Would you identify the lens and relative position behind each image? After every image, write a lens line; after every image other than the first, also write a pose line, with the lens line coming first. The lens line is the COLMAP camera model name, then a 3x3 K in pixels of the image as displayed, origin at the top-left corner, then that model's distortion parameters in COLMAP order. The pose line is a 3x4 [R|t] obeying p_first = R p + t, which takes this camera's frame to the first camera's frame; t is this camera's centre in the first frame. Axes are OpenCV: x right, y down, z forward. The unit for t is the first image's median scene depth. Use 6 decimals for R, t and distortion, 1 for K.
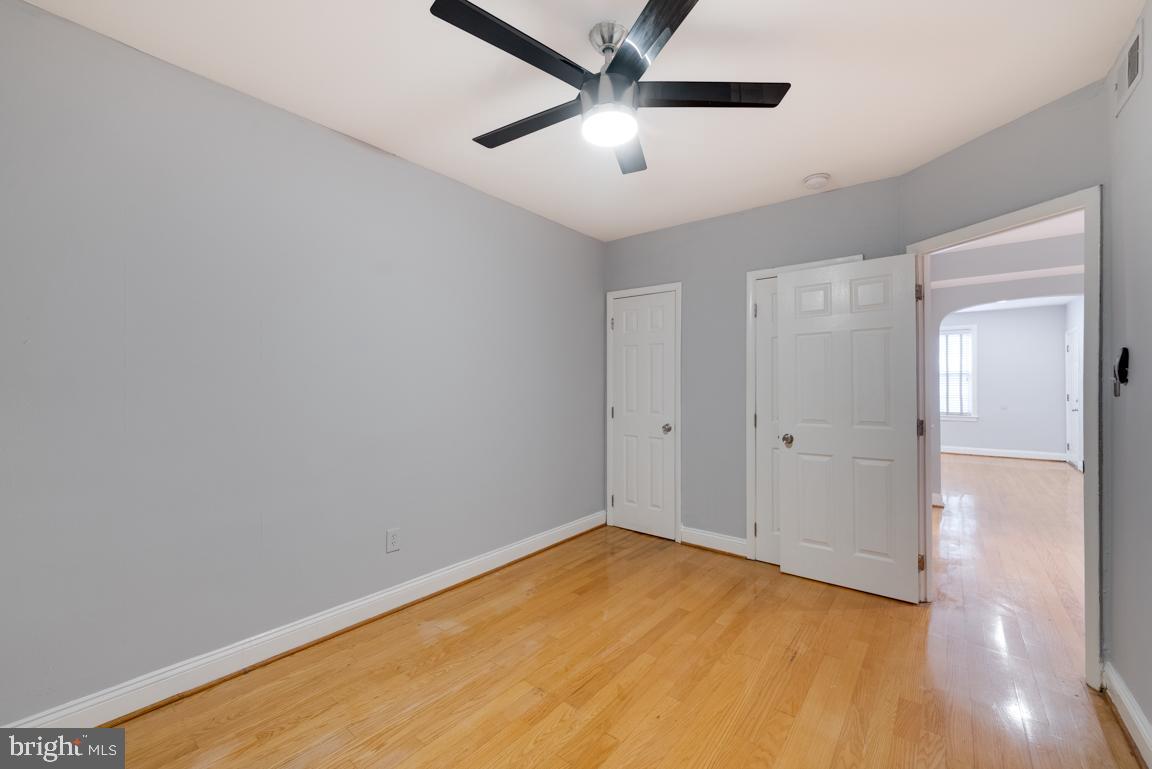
lens RADIAL K [[470.4, 0, 574.4], [0, 470.4, 380.5], [0, 0, 1]] dist [-0.001894, -0.000431]
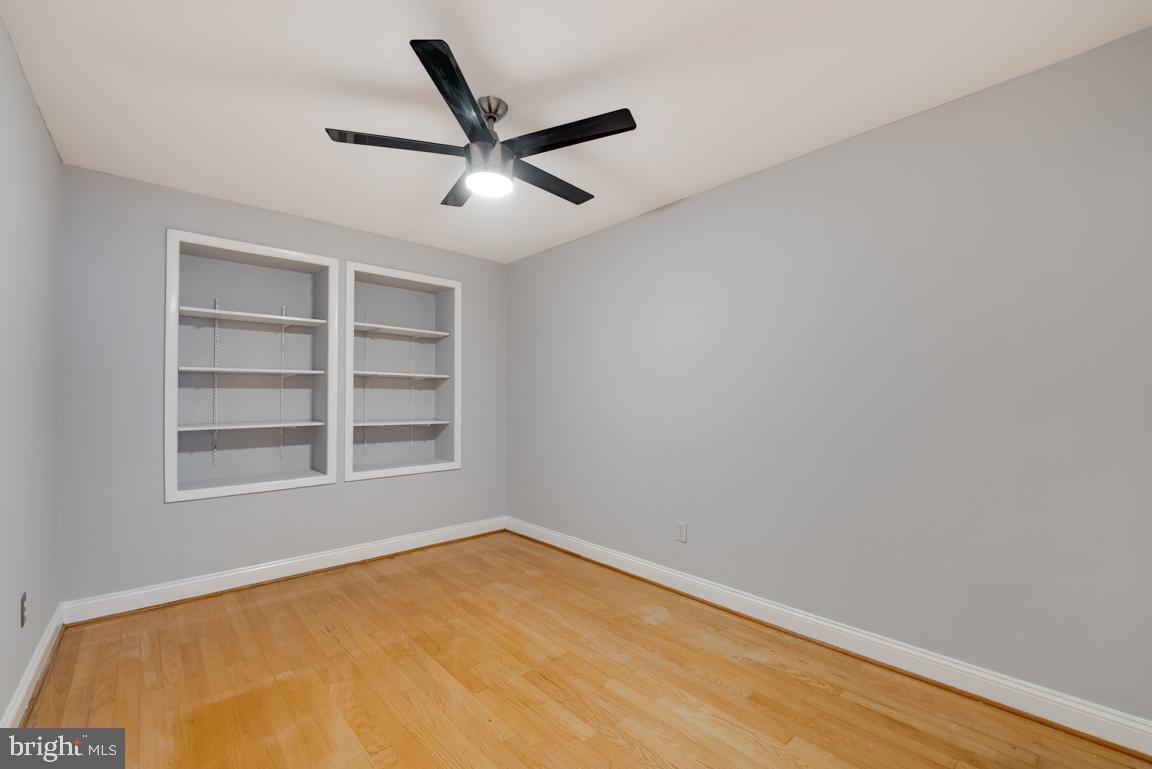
lens RADIAL K [[470.4, 0, 575.1], [0, 470.4, 389.0], [0, 0, 1]] dist [-0.001894, -0.000431]
pose [[-0.146223, -0.023265, -0.988978, 0.625664], [0.001677, 0.999716, -0.023766, 0.013233], [0.989250, -0.005134, -0.146142, 0.712466]]
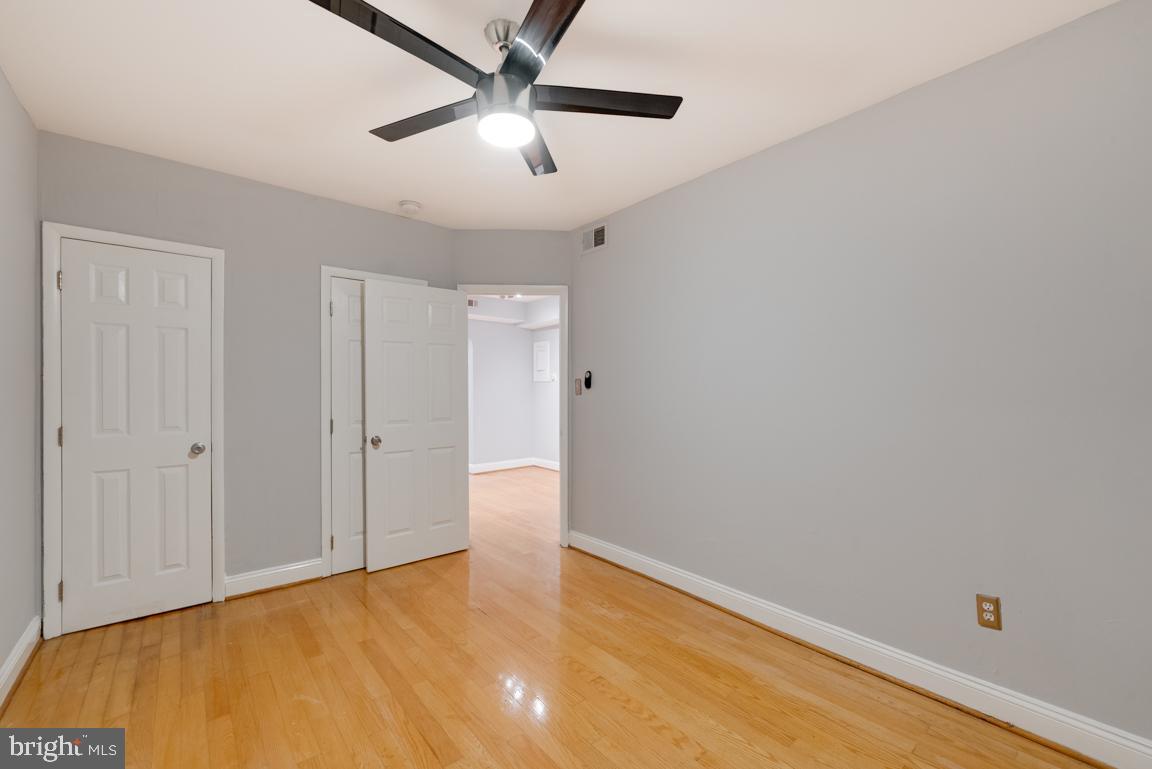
lens RADIAL K [[470.4, 0, 582.7], [0, 470.4, 384.5], [0, 0, 1]] dist [-0.001894, -0.000431]
pose [[0.176399, 0.010366, 0.984264, -0.451809], [-0.011309, 0.999900, -0.008504, 0.003817], [-0.984254, -0.009631, 0.176498, 0.345535]]
